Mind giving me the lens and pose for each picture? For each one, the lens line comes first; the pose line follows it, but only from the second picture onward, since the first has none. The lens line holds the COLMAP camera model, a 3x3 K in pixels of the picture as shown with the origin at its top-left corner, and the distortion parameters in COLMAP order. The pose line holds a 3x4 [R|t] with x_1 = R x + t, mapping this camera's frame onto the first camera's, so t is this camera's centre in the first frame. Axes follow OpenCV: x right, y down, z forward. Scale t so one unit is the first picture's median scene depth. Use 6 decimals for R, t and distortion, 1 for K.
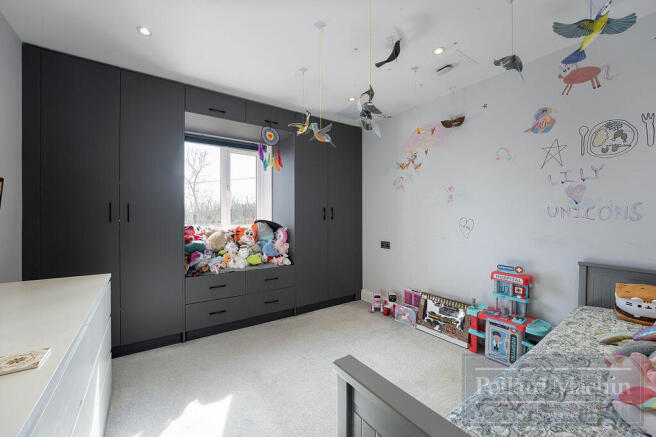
lens RADIAL K [[276.1, 0, 327.6], [0, 276.1, 210.8], [0, 0, 1]] dist [-0.002852, -0.000349]
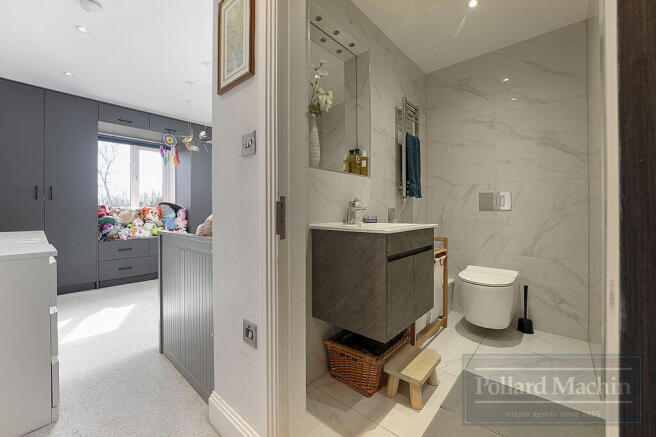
lens RADIAL K [[276.1, 0, 327.6], [0, 276.1, 210.8], [0, 0, 1]] dist [-0.002852, -0.000349]
pose [[0.974642, -0.001862, 0.223760, 0.246036], [0.001650, 0.999998, 0.001131, 0.078146], [-0.223762, -0.000733, 0.974644, -0.504226]]
